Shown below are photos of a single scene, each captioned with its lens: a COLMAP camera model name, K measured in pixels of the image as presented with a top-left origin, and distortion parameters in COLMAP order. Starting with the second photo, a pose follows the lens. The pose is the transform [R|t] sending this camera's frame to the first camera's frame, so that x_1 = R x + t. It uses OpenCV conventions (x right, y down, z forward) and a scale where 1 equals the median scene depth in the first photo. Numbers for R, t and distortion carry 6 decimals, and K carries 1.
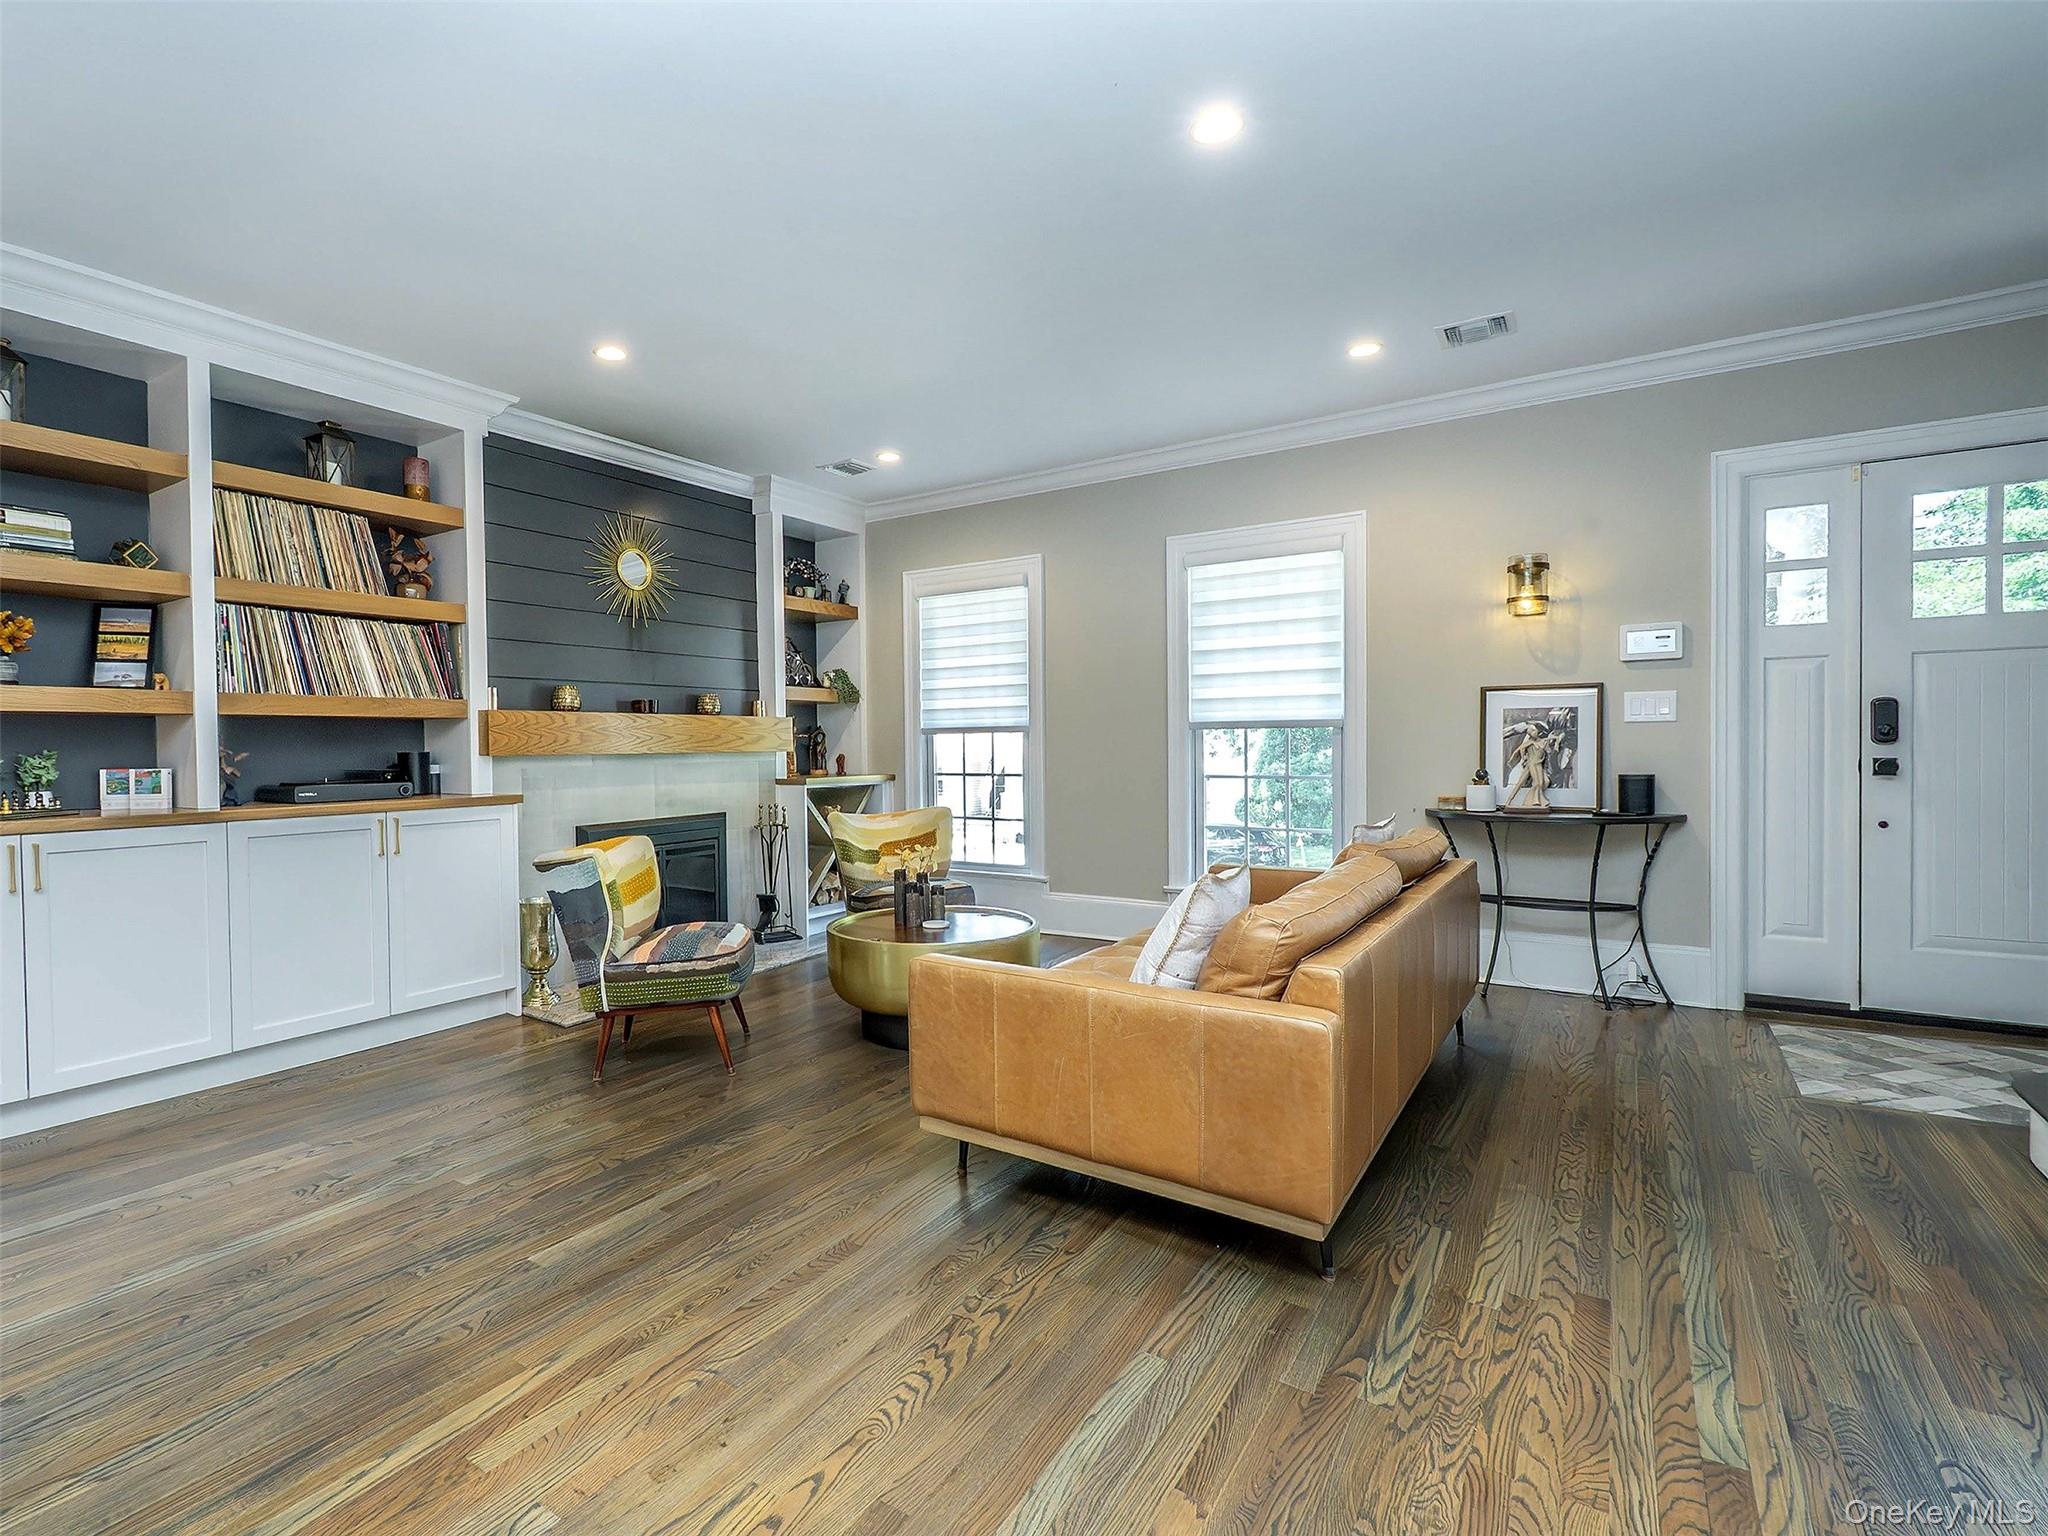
lens RADIAL K [[985.7, 0, 932.7], [0, 985.7, 767.3], [0, 0, 1]] dist [0.001822, 0.000040]
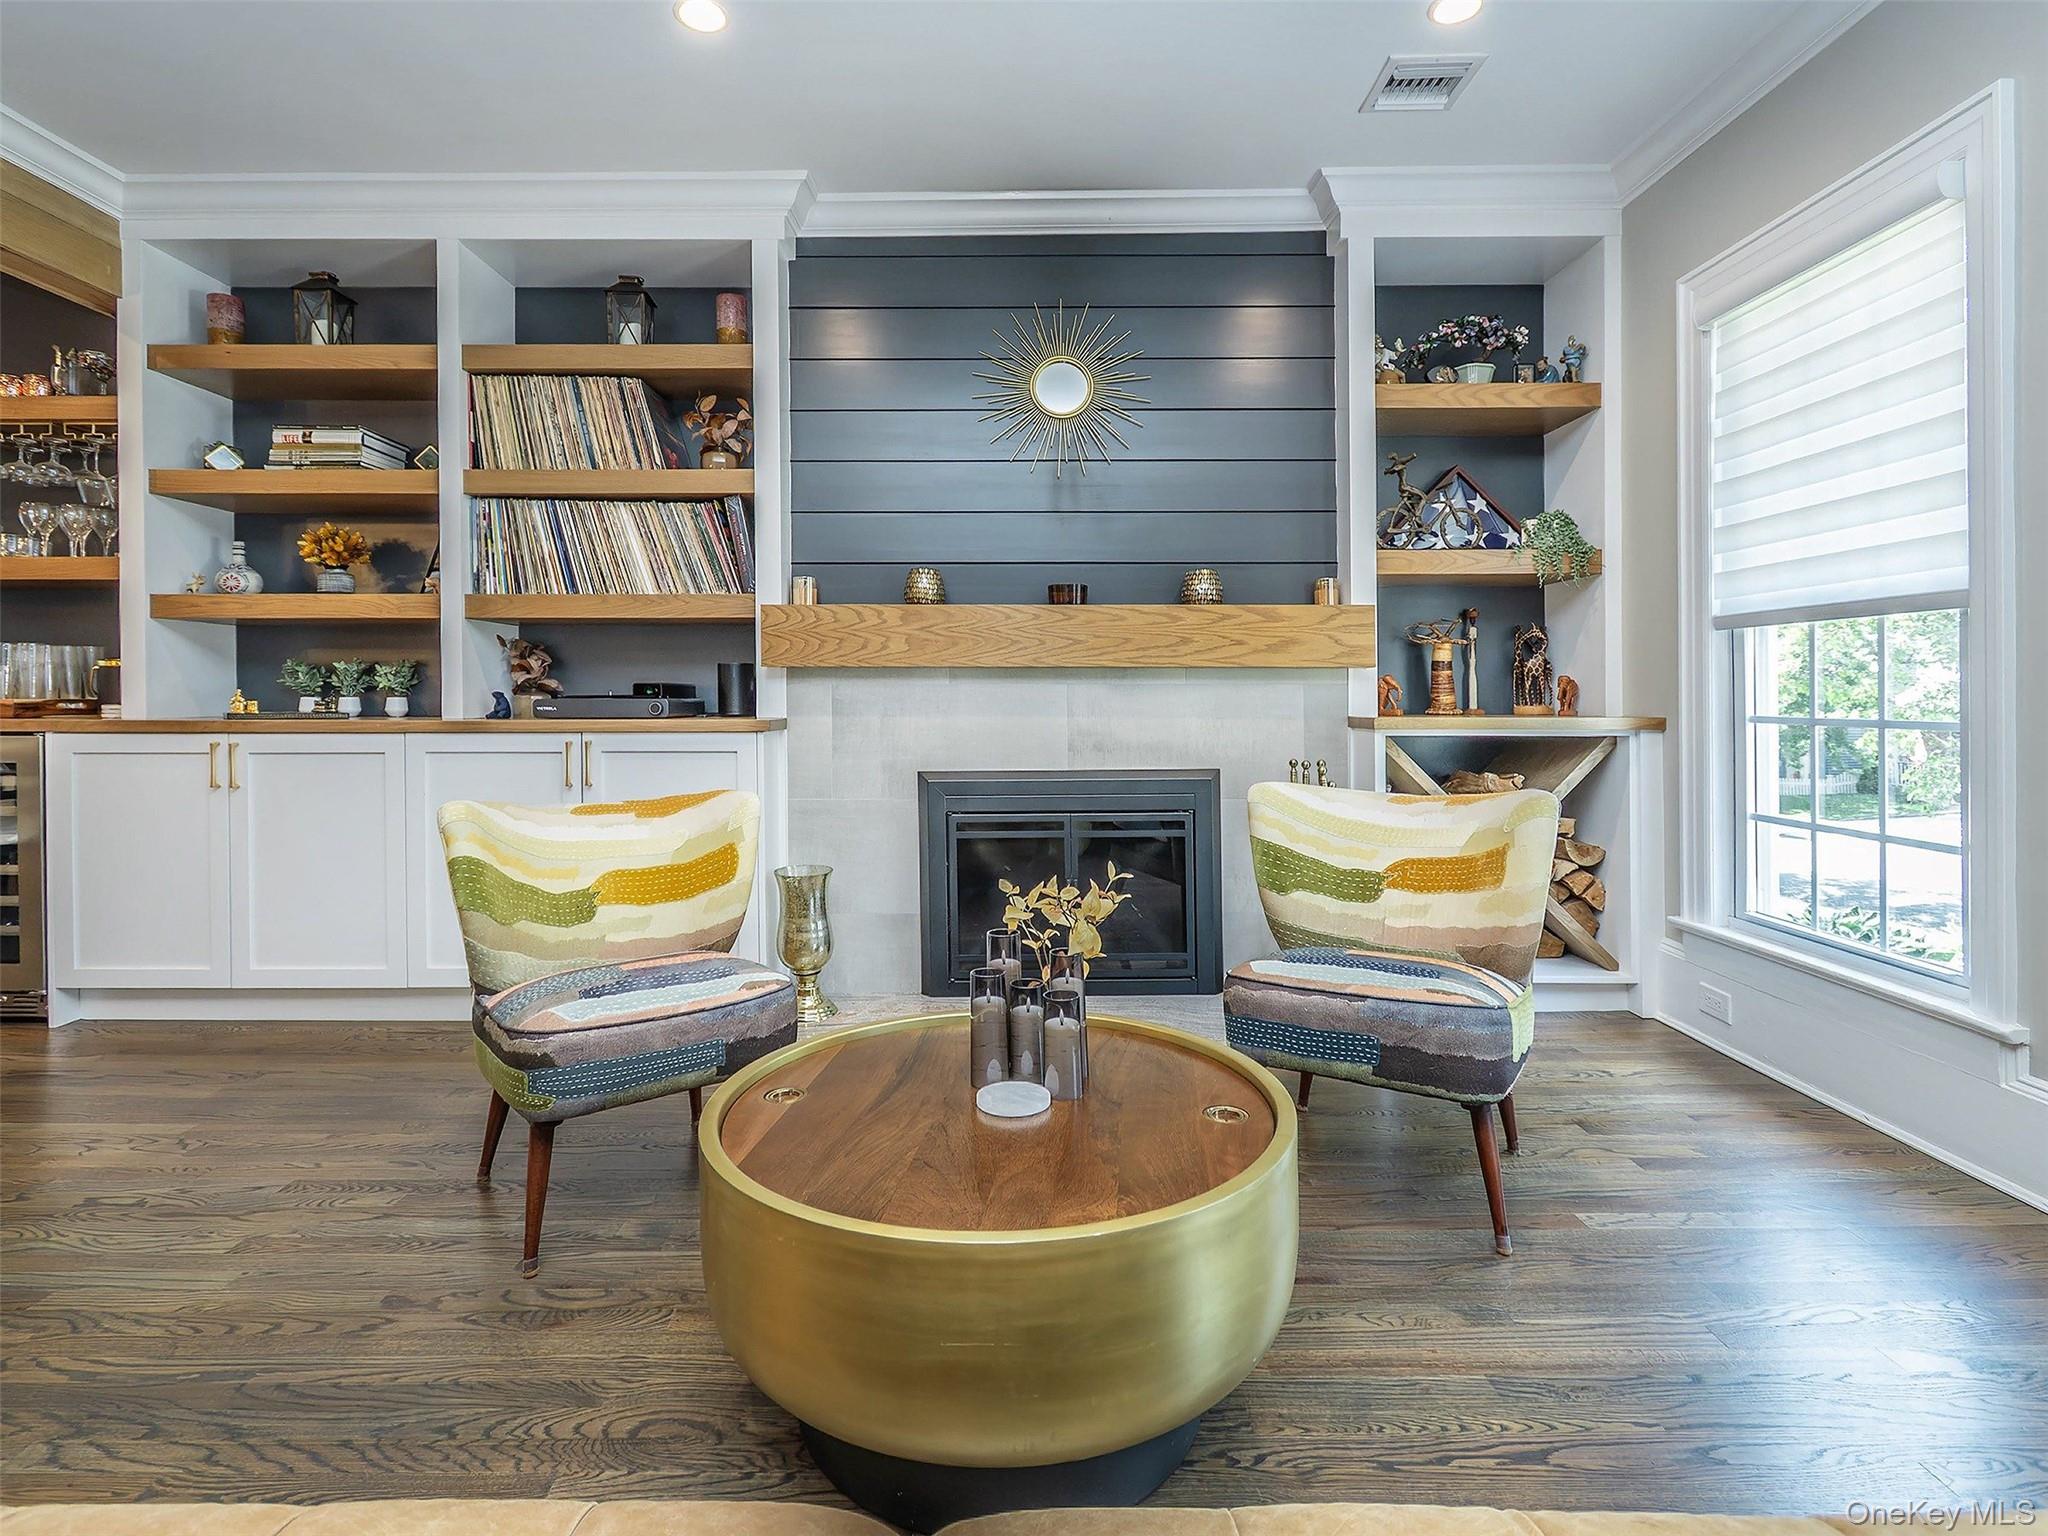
lens RADIAL K [[1013.5, 0, 1020.3], [0, 1013.5, 693.1], [0, 0, 1]] dist [0.001826, 0.000299]
pose [[0.571741, 0.010321, -0.820369, 0.280008], [-0.021677, 0.999762, -0.002530, 0.005553], [0.820148, 0.019230, 0.571829, 0.710912]]
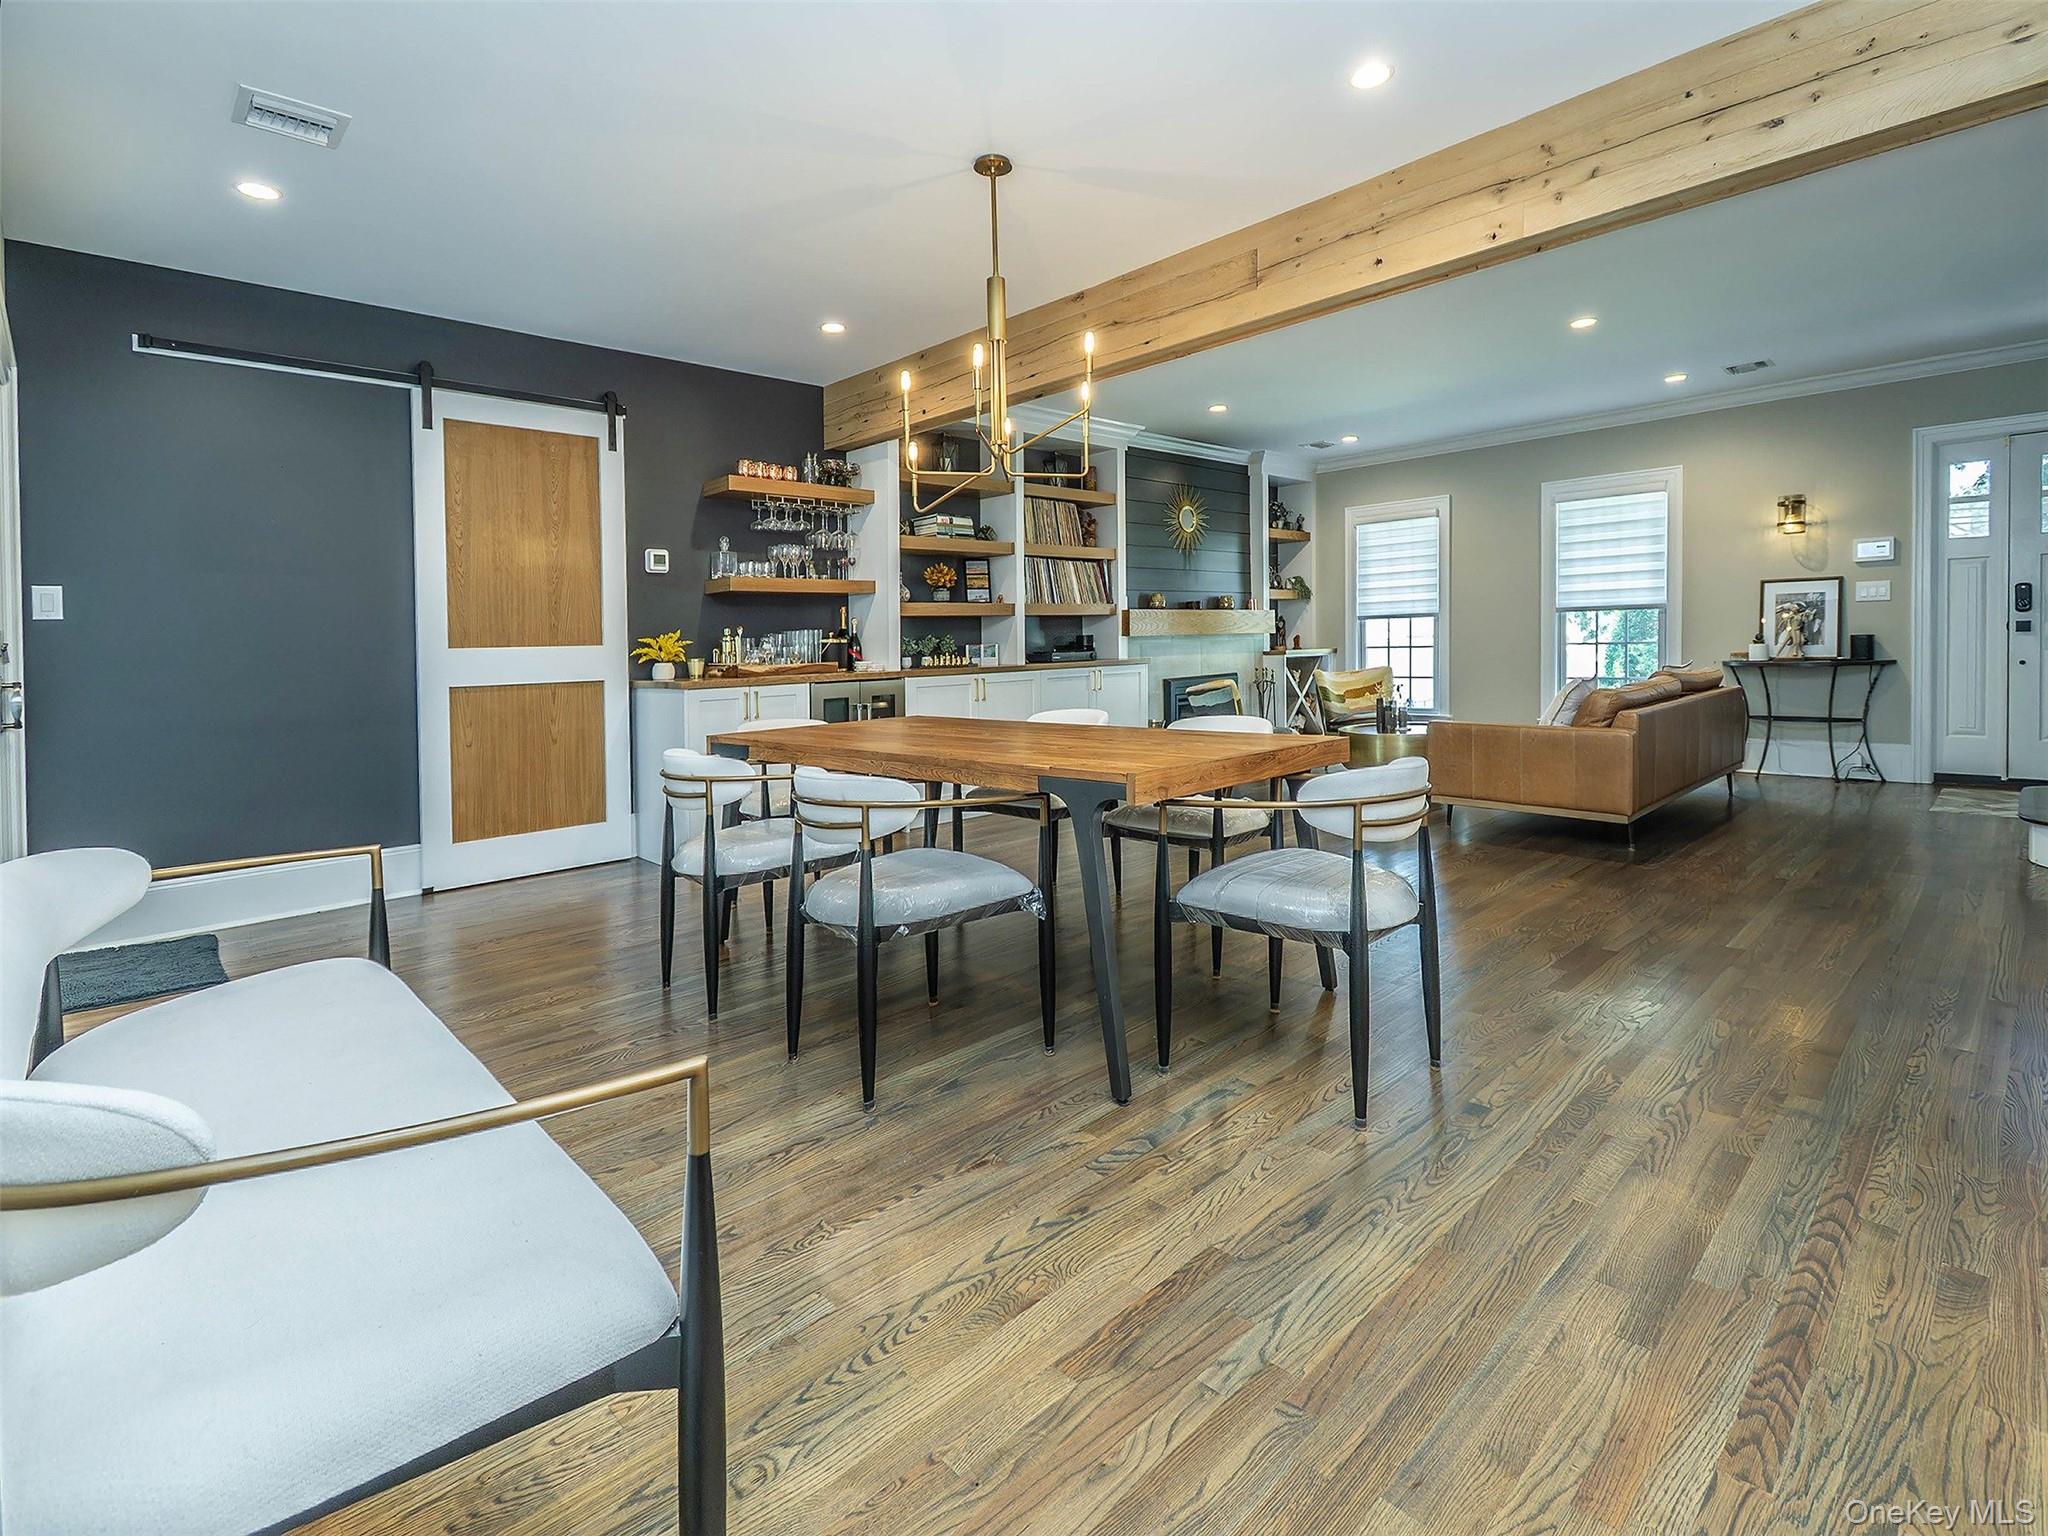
lens RADIAL K [[966.1, 0, 1105.2], [0, 966.1, 704.8], [0, 0, 1]] dist [-0.001087, -0.000175]
pose [[0.986369, -0.006051, -0.164434, -0.214172], [0.013853, 0.998829, 0.046345, 0.029390], [0.163961, -0.047992, 0.985299, -0.687798]]
